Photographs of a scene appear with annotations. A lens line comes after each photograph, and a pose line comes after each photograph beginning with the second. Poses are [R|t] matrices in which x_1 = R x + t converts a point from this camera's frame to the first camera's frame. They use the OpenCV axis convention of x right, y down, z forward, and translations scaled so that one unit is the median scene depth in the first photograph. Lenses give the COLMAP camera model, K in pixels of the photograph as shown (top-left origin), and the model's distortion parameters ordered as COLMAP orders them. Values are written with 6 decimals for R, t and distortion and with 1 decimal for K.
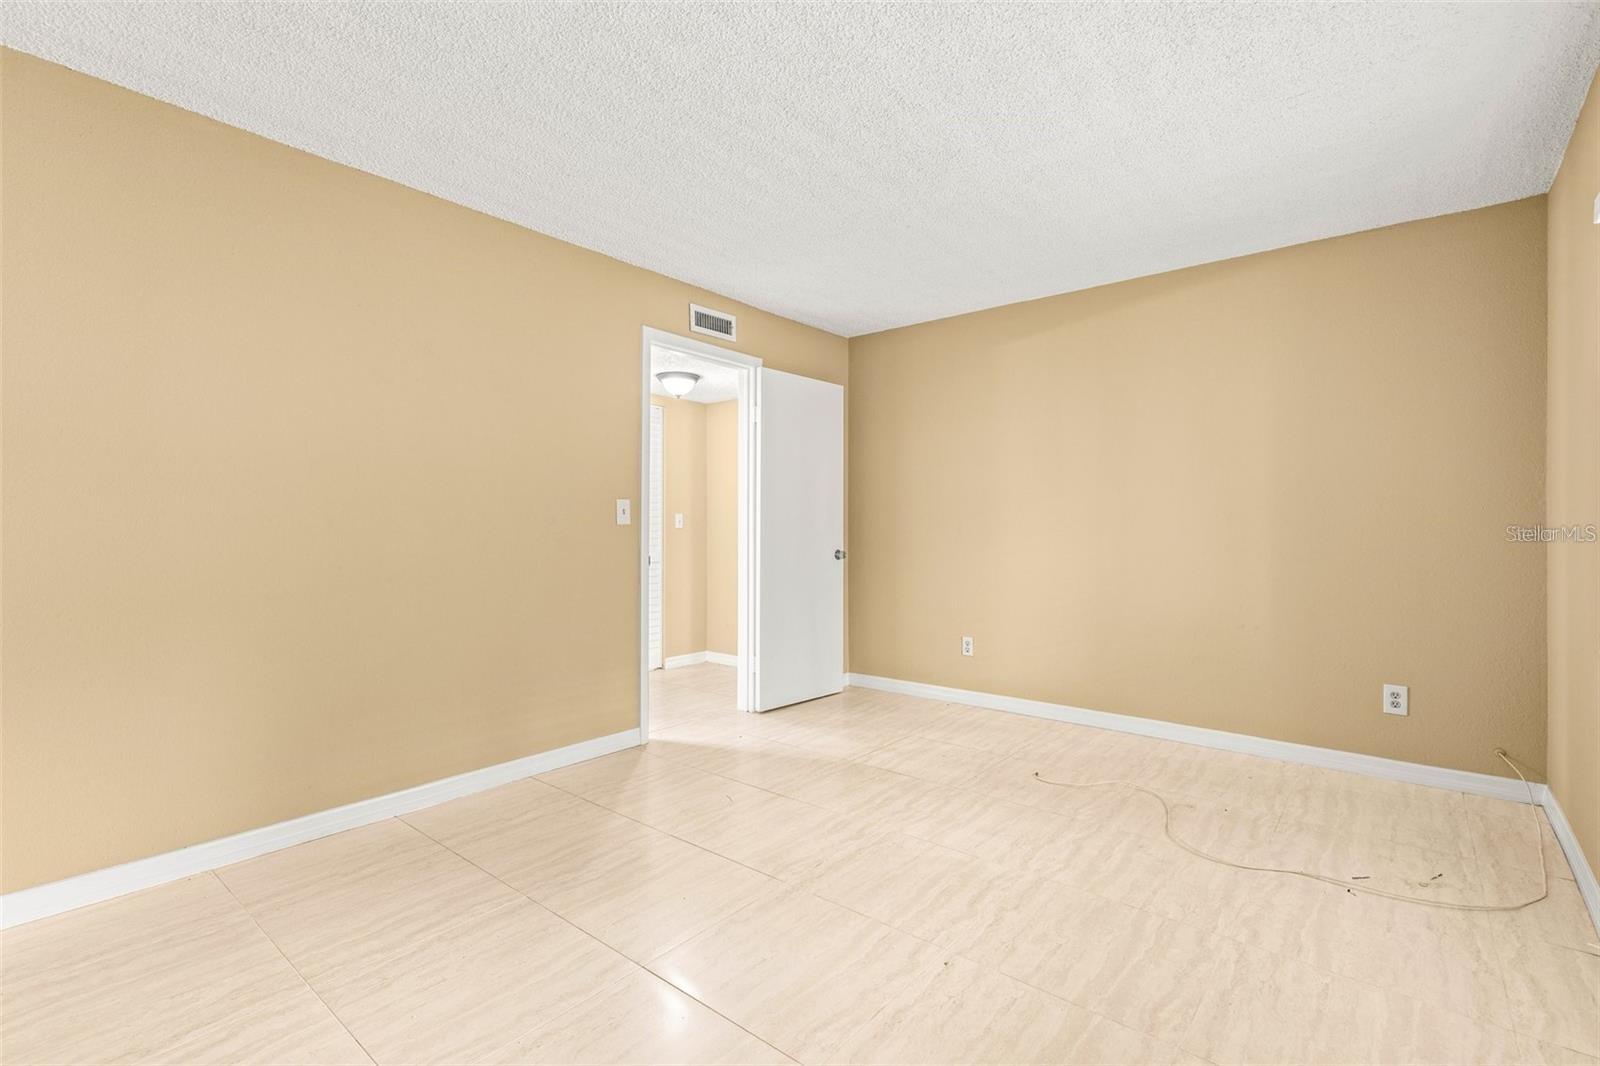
lens RADIAL K [[717.9, 0, 805.4], [0, 717.9, 528.7], [0, 0, 1]] dist [0.002395, 0.000454]
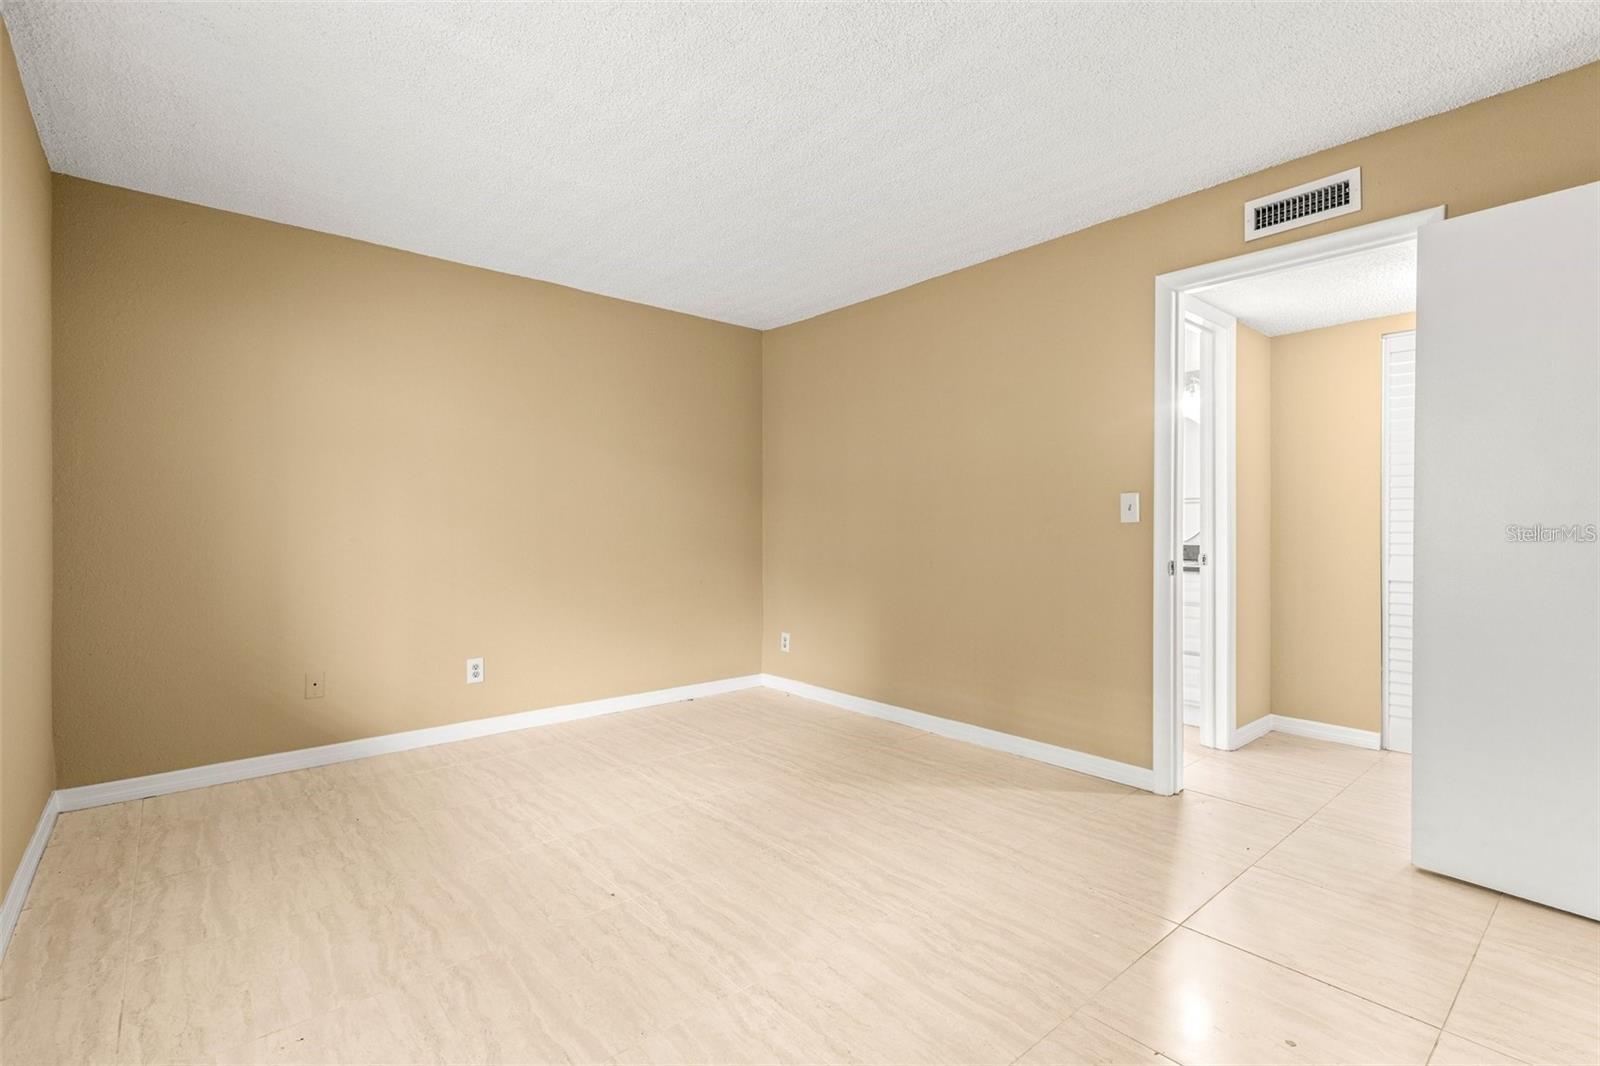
lens RADIAL K [[717.9, 0, 795.4], [0, 717.9, 543.6], [0, 0, 1]] dist [0.002395, 0.000454]
pose [[-0.159825, 0.023668, -0.986862, 0.950591], [-0.005199, 0.999678, 0.024817, -0.000168], [0.987132, 0.009098, -0.159650, 1.084689]]
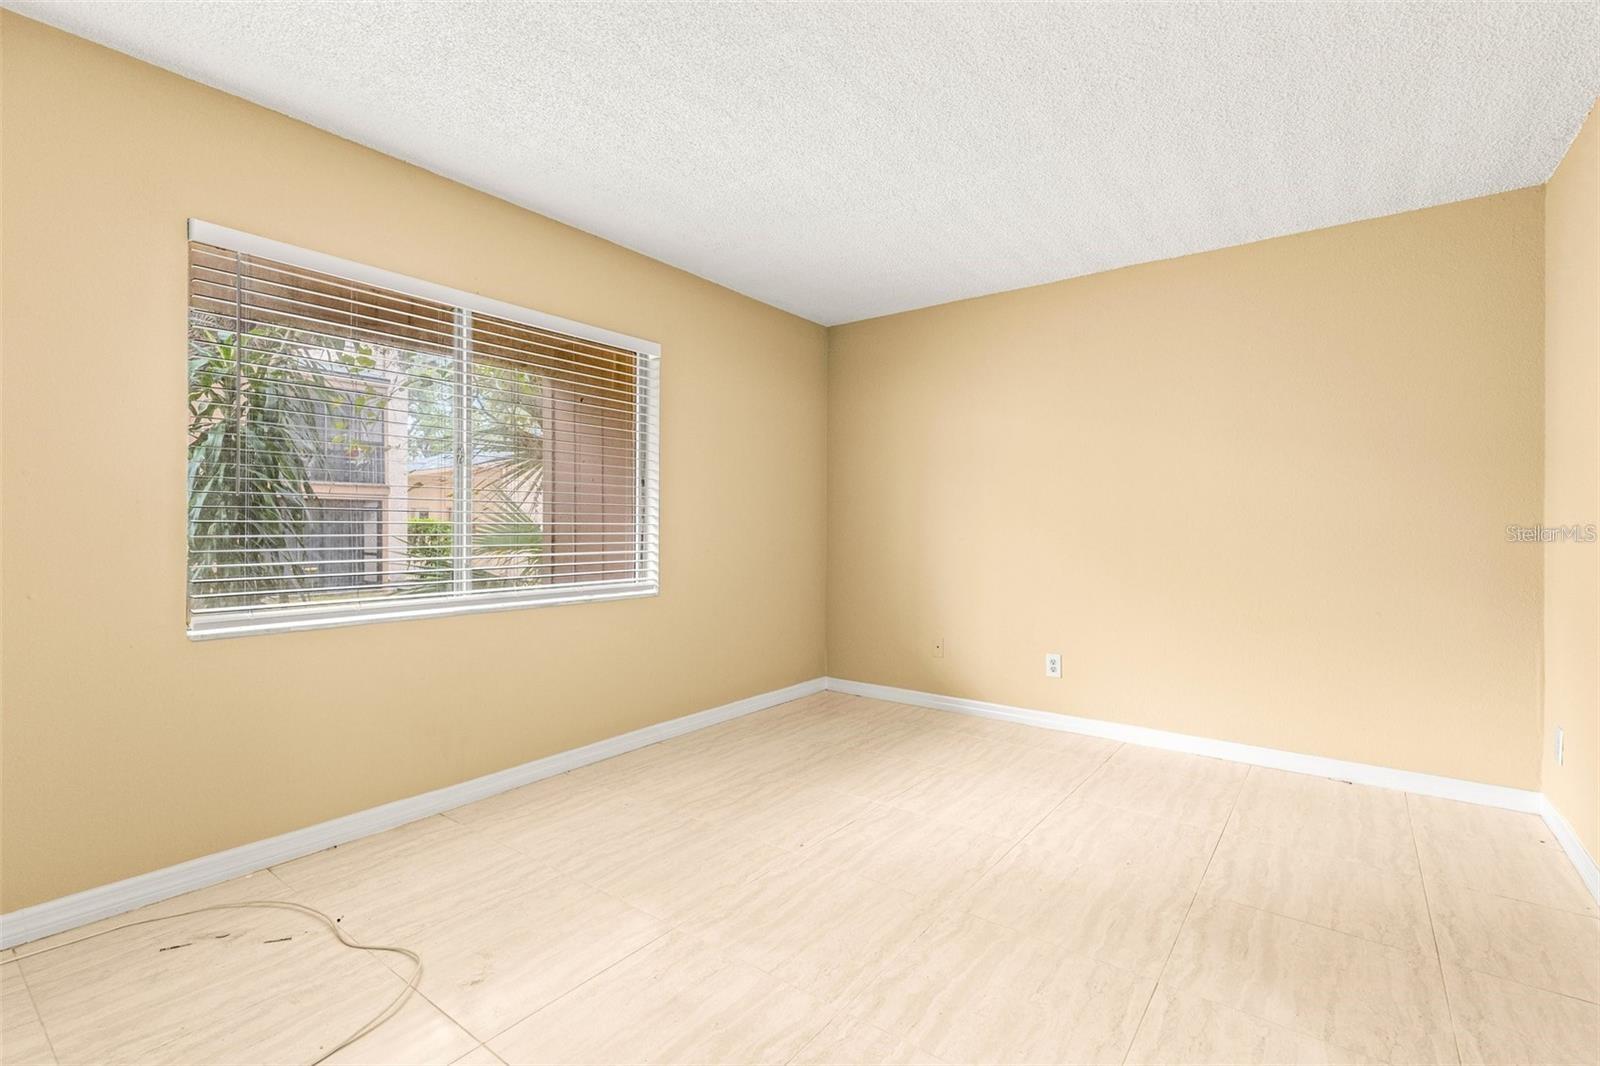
lens RADIAL K [[717.9, 0, 832.6], [0, 717.9, 532.1], [0, 0, 1]] dist [0.002395, 0.000454]
pose [[-0.996825, -0.005090, -0.079465, 0.182189], [-0.006154, 0.999895, 0.013155, -0.005269], [0.079389, 0.013602, -0.996751, 1.729229]]
